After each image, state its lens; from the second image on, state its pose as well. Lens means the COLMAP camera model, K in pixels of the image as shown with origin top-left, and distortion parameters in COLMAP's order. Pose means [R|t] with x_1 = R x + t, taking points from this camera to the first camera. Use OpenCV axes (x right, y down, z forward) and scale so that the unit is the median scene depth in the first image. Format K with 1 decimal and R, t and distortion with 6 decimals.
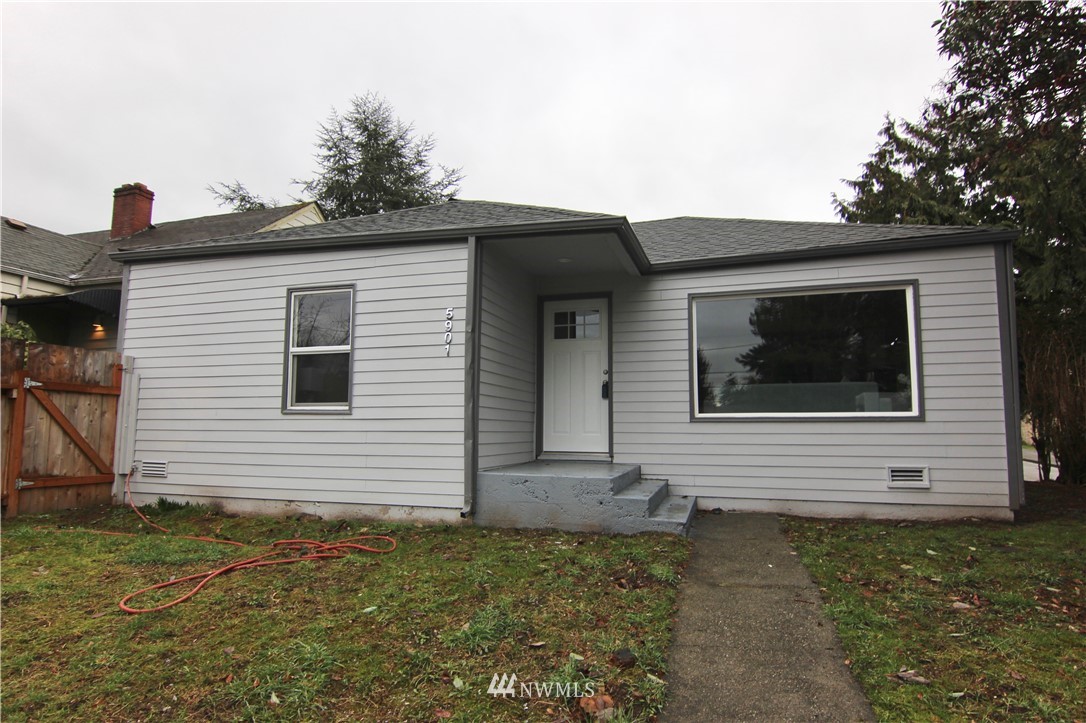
lens RADIAL K [[614.7, 0, 544.8], [0, 614.7, 364.0], [0, 0, 1]] dist [0.002077, 0.000302]
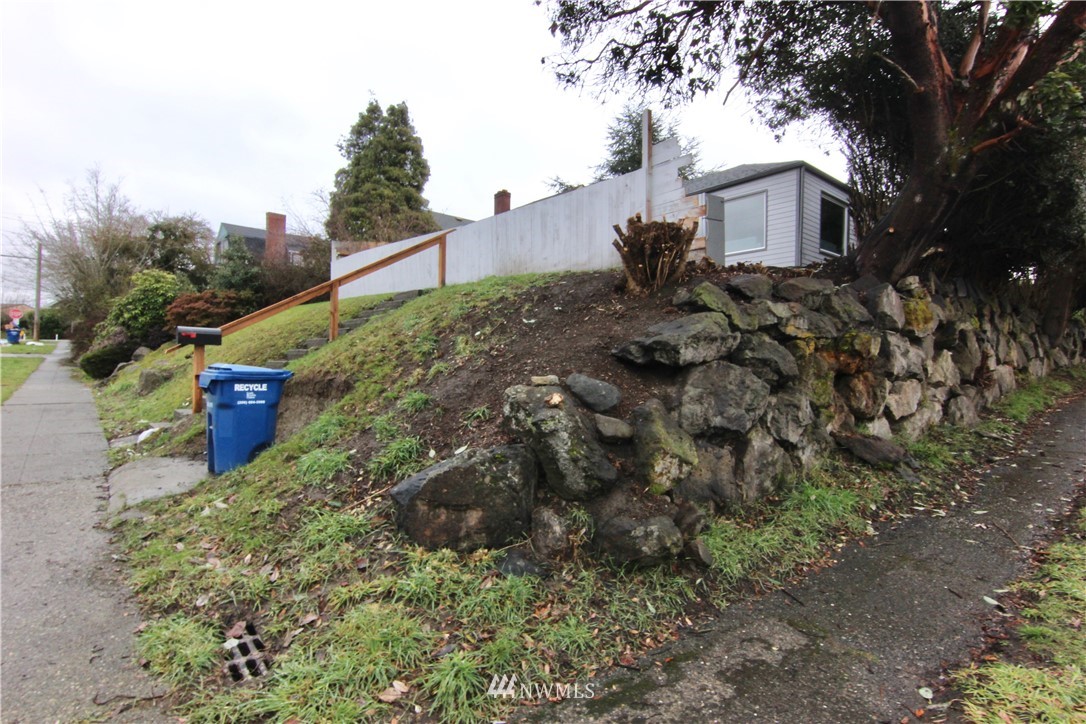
lens RADIAL K [[567.1, 0, 543.7], [0, 567.1, 364.7], [0, 0, 1]] dist [-0.001521, -0.000355]
pose [[0.851434, 0.000962, -0.524461, 0.224915], [0.050877, 0.995130, 0.084422, 0.066350], [0.521988, -0.098563, 0.847239, -0.294353]]
